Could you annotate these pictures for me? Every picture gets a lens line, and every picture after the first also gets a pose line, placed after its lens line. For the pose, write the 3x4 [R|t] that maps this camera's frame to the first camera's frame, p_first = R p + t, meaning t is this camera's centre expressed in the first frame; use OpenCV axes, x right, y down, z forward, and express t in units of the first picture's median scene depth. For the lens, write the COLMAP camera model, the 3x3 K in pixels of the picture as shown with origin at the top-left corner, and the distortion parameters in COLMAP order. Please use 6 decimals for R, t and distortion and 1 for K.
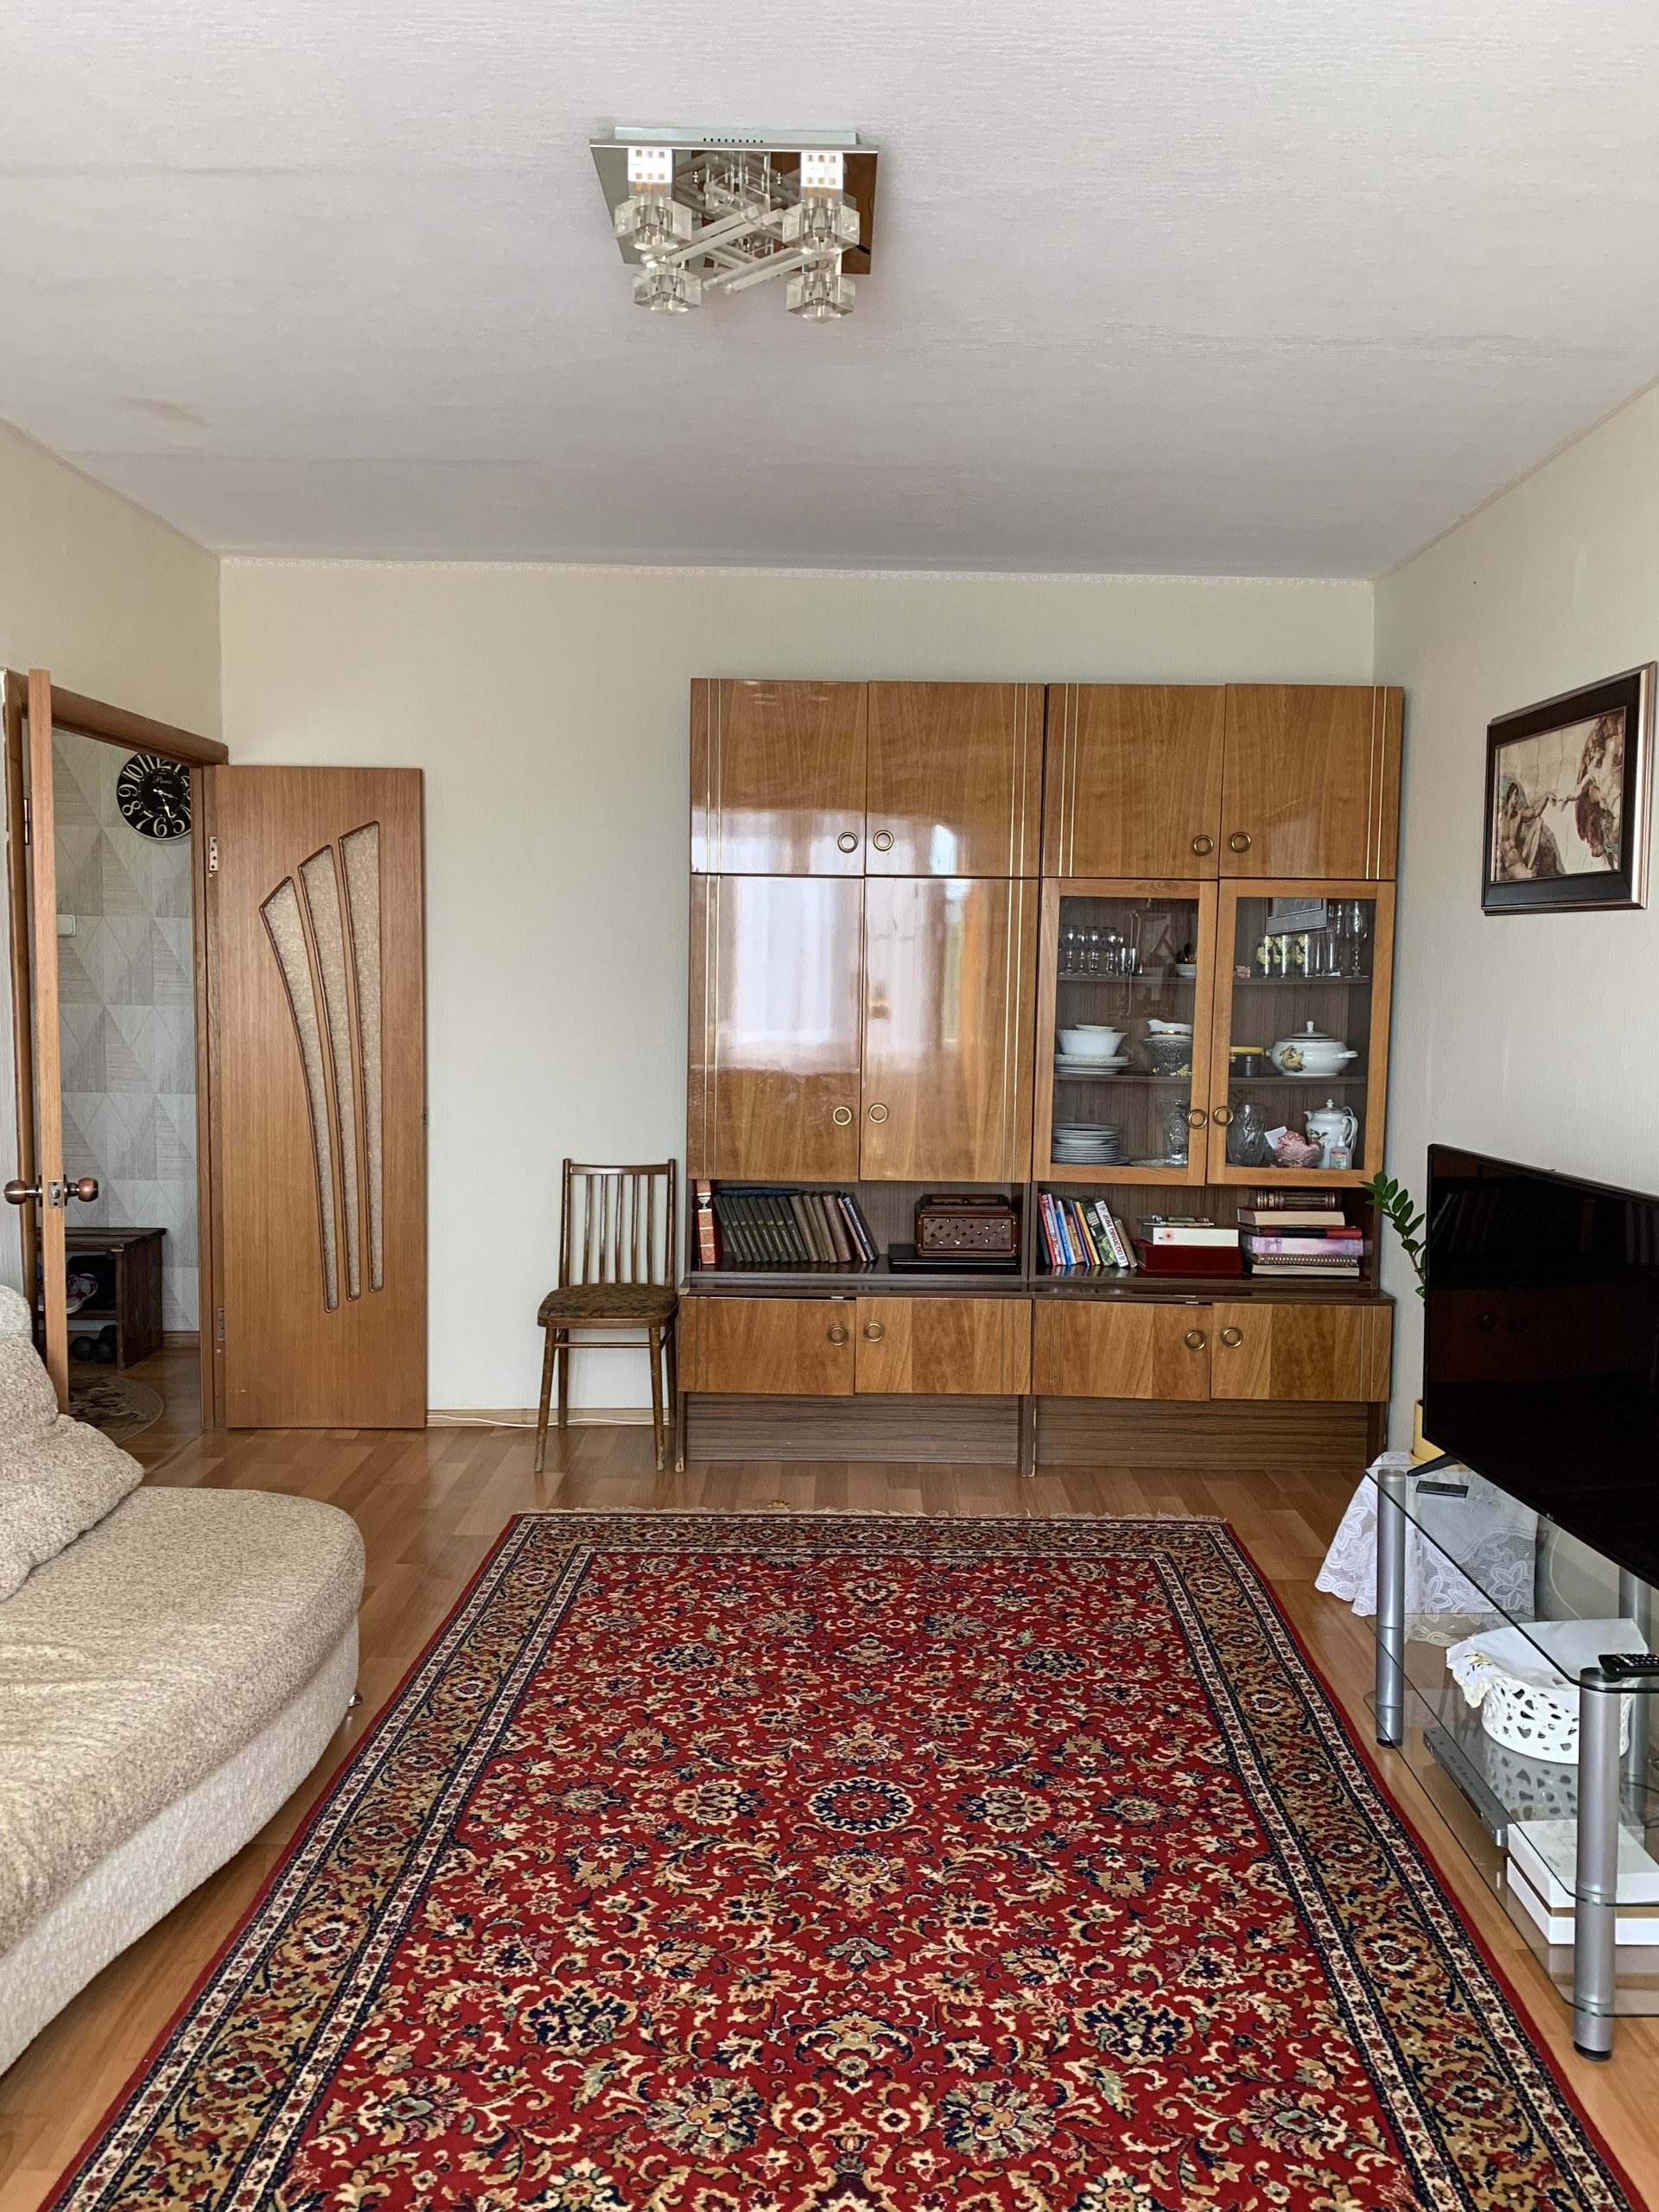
lens RADIAL K [[1684.2, 0, 832.9], [0, 1684.2, 1102.6], [0, 0, 1]] dist [0.002987, 0.002158]
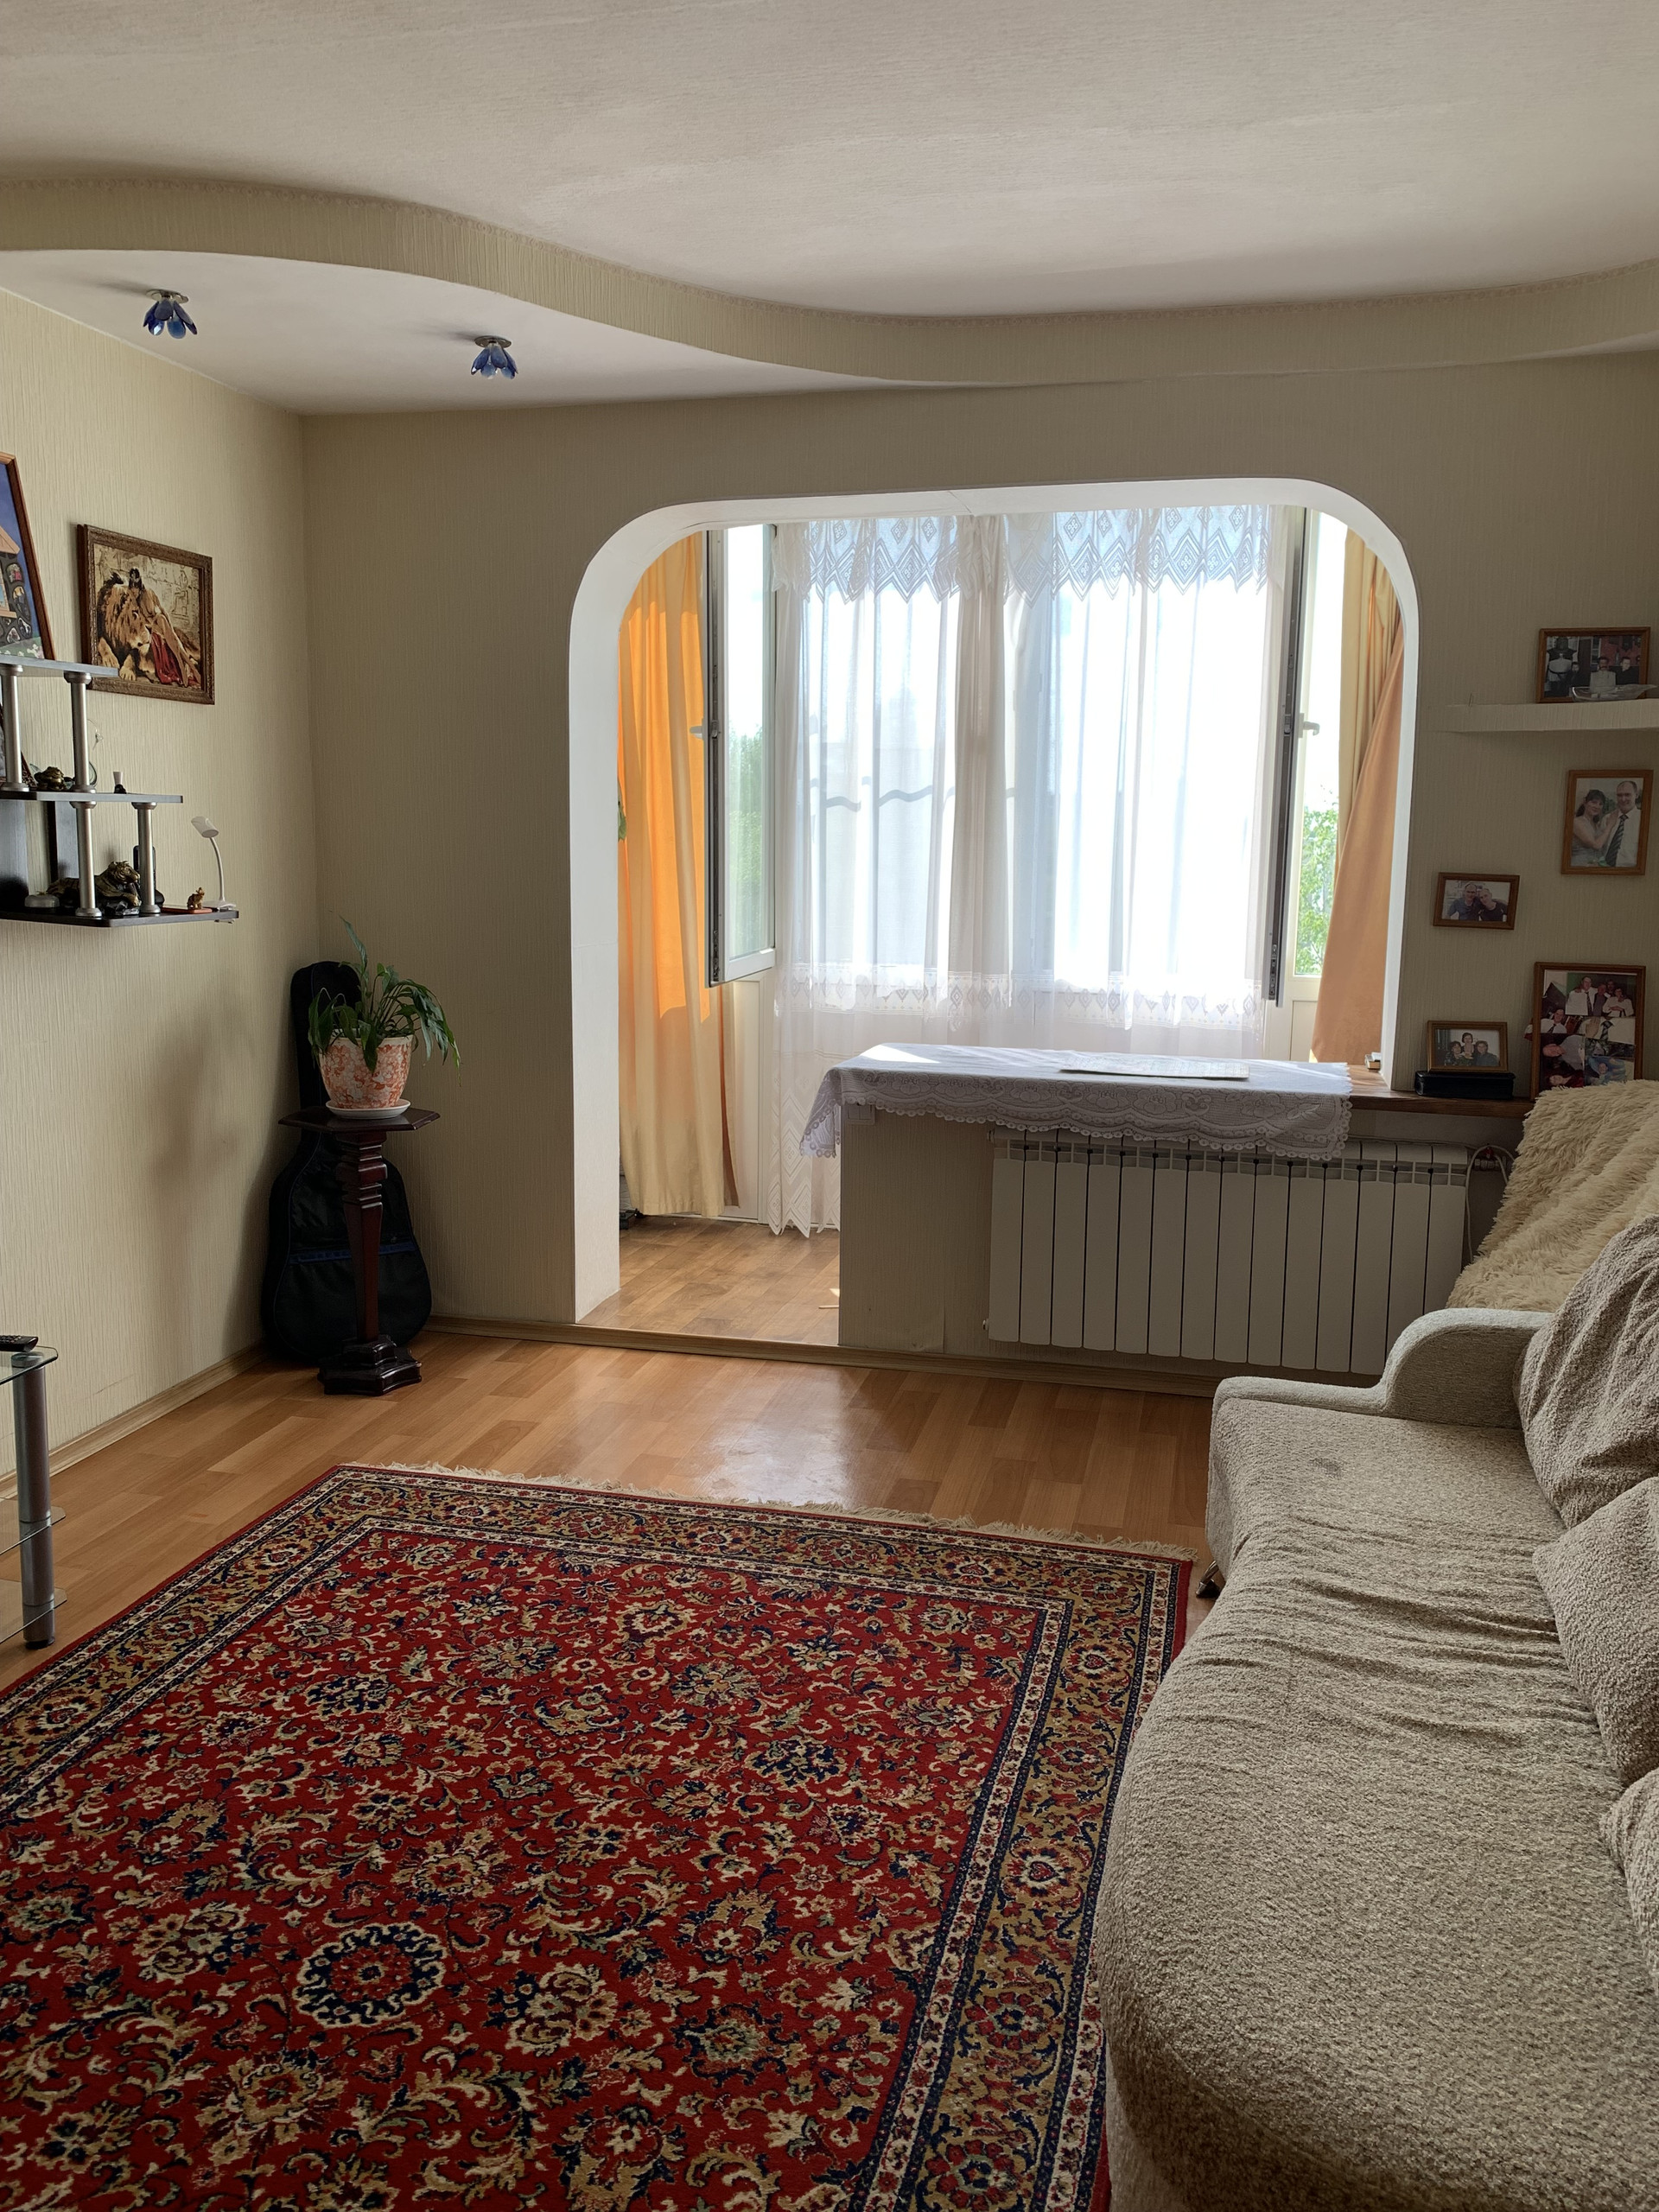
lens RADIAL K [[1684.2, 0, 832.0], [0, 1684.2, 1101.2], [0, 0, 1]] dist [0.002987, 0.002158]
pose [[-0.972828, -0.065887, 0.221954, -0.374964], [-0.008739, 0.968420, 0.249171, -0.157815], [-0.231362, 0.240461, -0.942682, 1.849320]]
